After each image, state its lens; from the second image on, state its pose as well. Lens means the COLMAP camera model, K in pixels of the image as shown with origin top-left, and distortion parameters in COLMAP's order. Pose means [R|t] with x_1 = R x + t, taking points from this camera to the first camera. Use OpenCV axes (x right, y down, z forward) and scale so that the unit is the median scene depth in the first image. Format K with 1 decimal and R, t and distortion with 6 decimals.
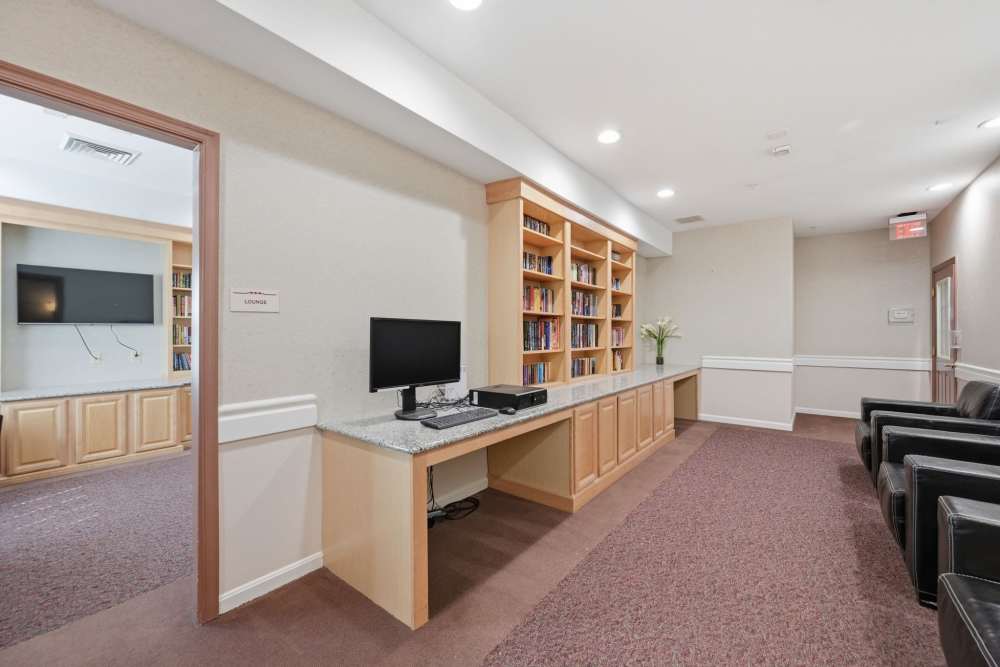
lens RADIAL K [[392.7, 0, 498.6], [0, 392.7, 331.1], [0, 0, 1]] dist [0.001166, 0.000018]
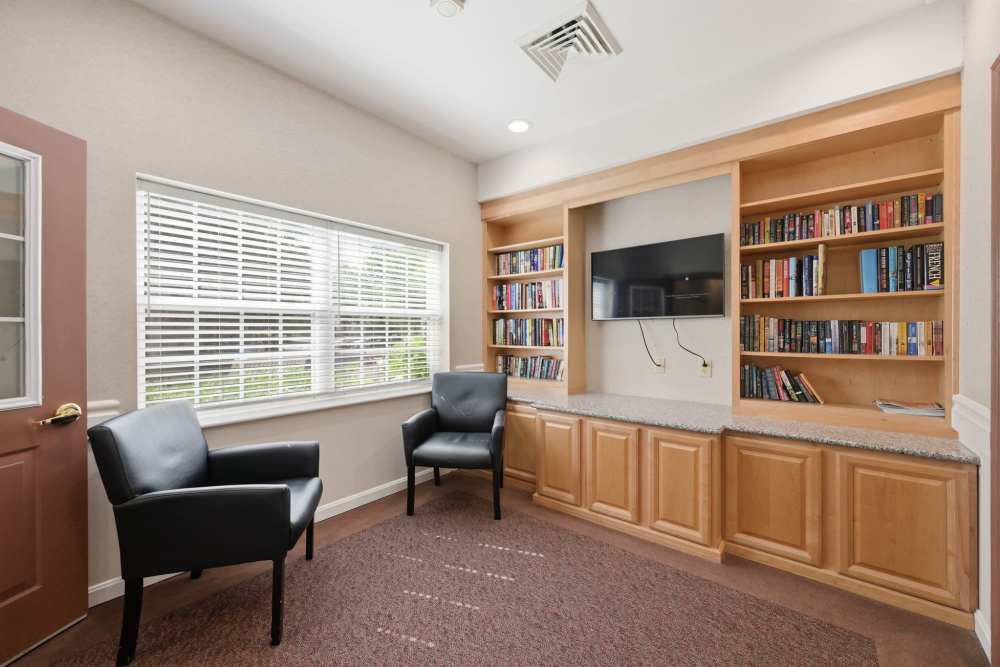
lens RADIAL K [[392.7, 0, 496.8], [0, 392.7, 331.6], [0, 0, 1]] dist [0.001166, 0.000018]
pose [[-0.024704, -0.001700, -0.999693, -0.294078], [-0.001758, 0.999997, -0.001657, 0.008979], [0.999693, 0.001716, -0.024707, 0.727722]]
